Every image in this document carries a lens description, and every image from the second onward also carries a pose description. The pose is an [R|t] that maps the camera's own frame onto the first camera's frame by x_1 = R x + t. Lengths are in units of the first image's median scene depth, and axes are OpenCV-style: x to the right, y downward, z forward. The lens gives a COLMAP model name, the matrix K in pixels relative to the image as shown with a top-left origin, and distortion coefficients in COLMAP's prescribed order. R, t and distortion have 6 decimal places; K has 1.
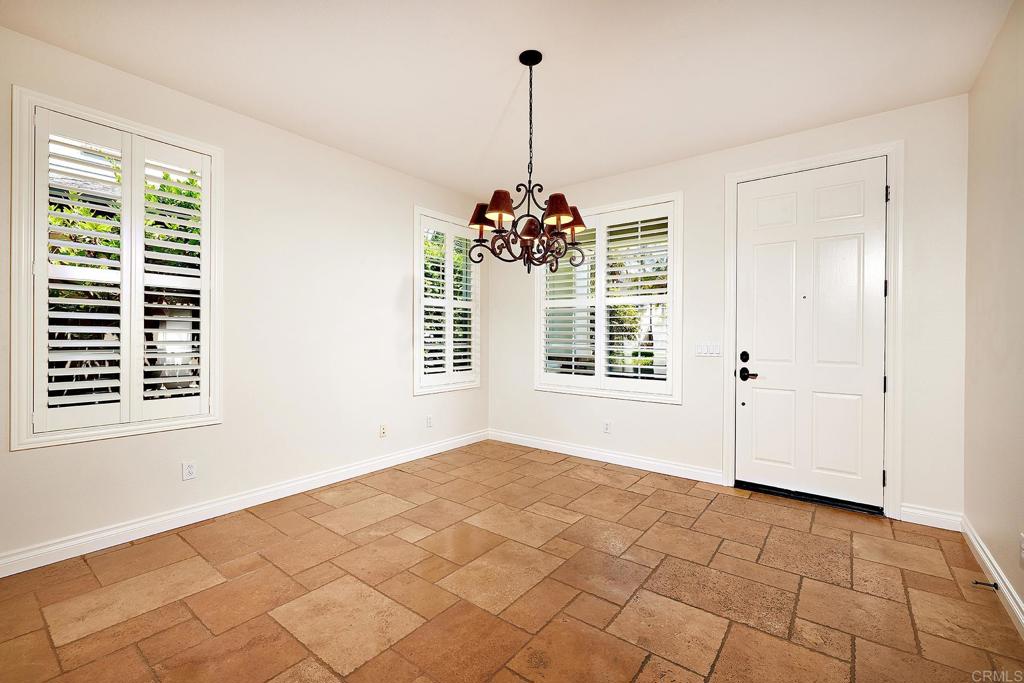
lens RADIAL K [[438.9, 0, 507.2], [0, 438.9, 336.9], [0, 0, 1]] dist [-0.001025, -0.000383]
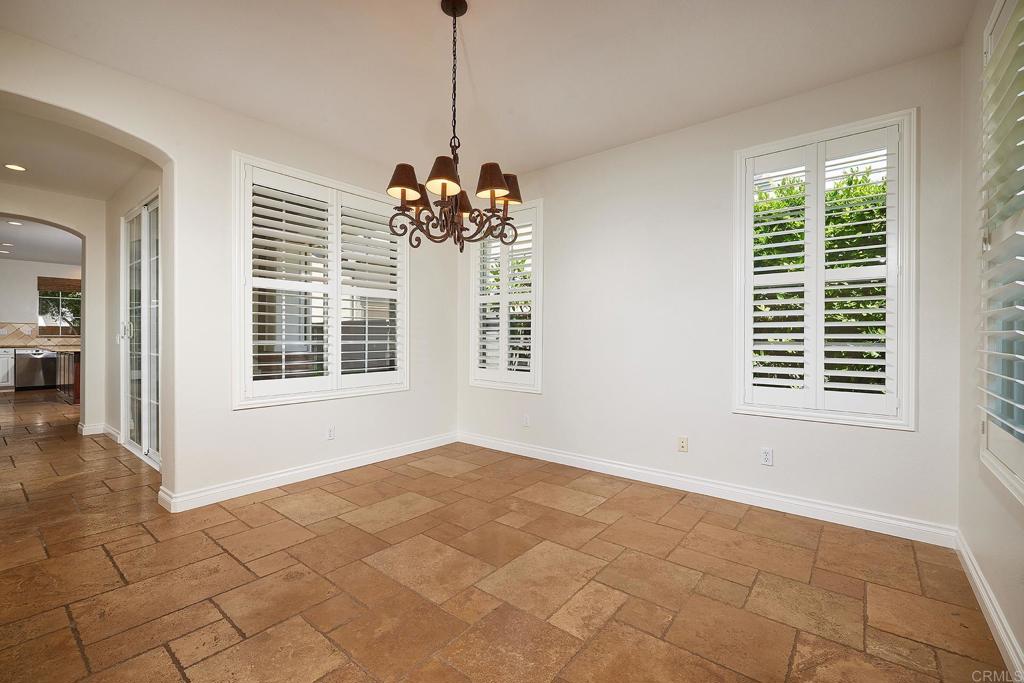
lens RADIAL K [[438.9, 0, 507.2], [0, 438.9, 336.9], [0, 0, 1]] dist [-0.001025, -0.000383]
pose [[-0.024144, 0.008726, -0.999670, 0.681852], [0.006521, 0.999942, 0.008571, -0.001509], [0.999687, -0.006312, -0.024199, 0.821019]]
